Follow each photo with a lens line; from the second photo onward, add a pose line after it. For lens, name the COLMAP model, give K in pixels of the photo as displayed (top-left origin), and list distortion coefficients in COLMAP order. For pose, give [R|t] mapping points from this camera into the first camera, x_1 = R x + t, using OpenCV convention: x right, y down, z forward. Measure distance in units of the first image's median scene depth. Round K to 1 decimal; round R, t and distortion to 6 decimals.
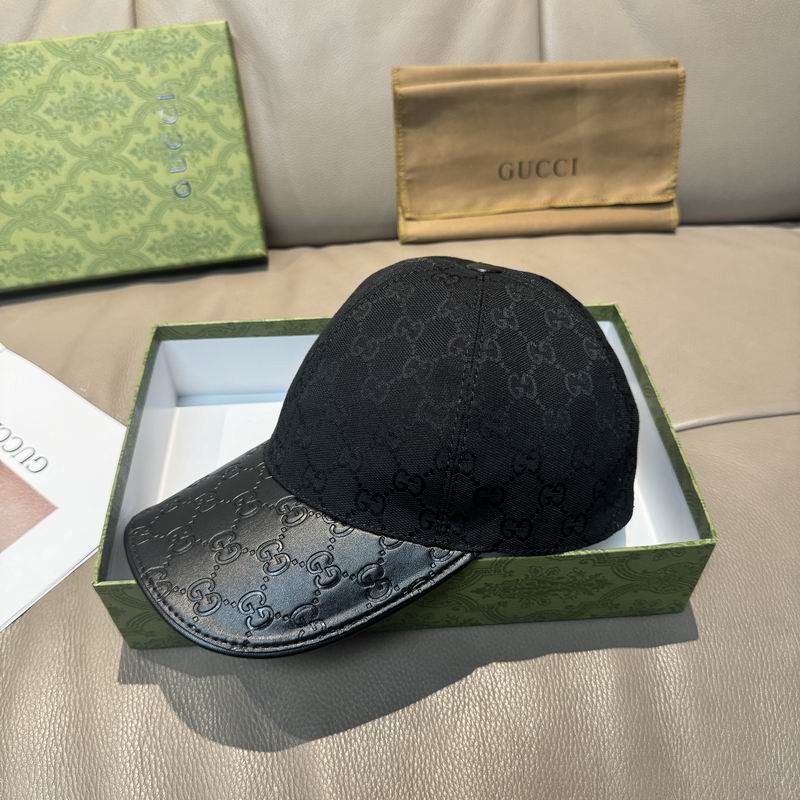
lens RADIAL K [[760.8, 0, 401.4], [0, 760.8, 403.0], [0, 0, 1]] dist [-0.045384, 0.000000]
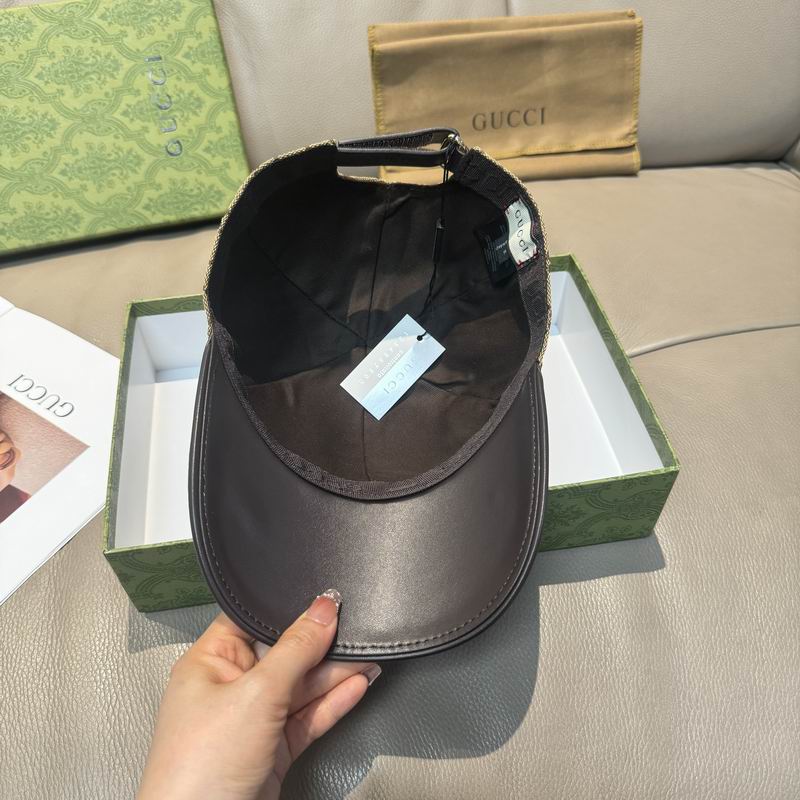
lens RADIAL K [[760.8, 0, 398.0], [0, 760.8, 402.5], [0, 0, 1]] dist [-0.045384, 0.000000]
pose [[0.997348, -0.050995, 0.051937, -0.054134], [0.049118, 0.998116, 0.036781, 0.044606], [-0.053715, -0.034132, 0.997973, -0.067543]]
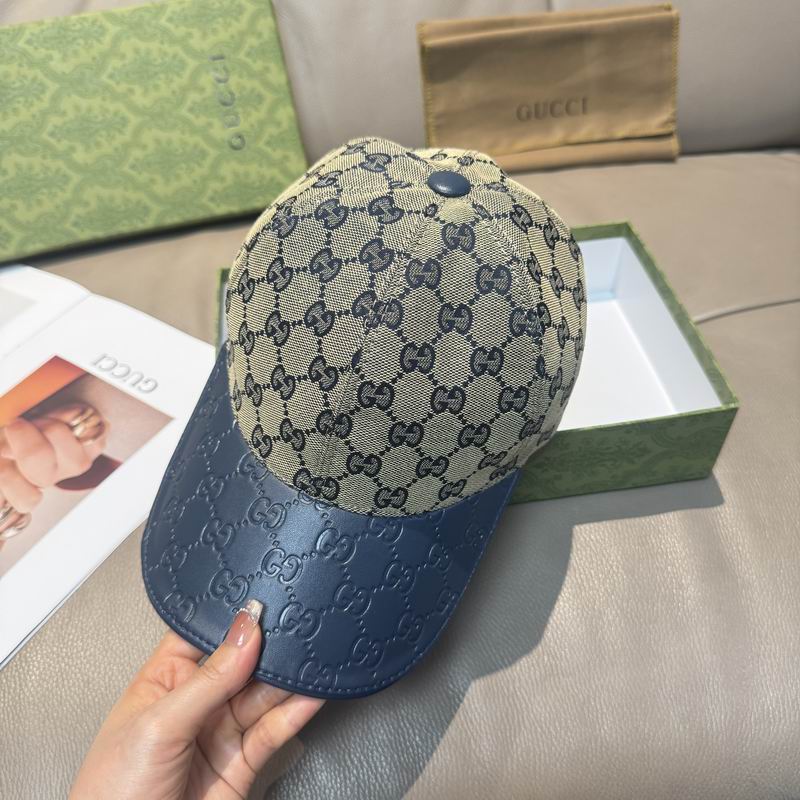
lens RADIAL K [[760.8, 0, 394.9], [0, 760.8, 401.9], [0, 0, 1]] dist [-0.045384, 0.000000]
pose [[0.997265, -0.067033, 0.031132, -0.121444], [0.066427, 0.997589, 0.020114, 0.087281], [-0.032405, -0.017991, 0.999313, -0.112100]]
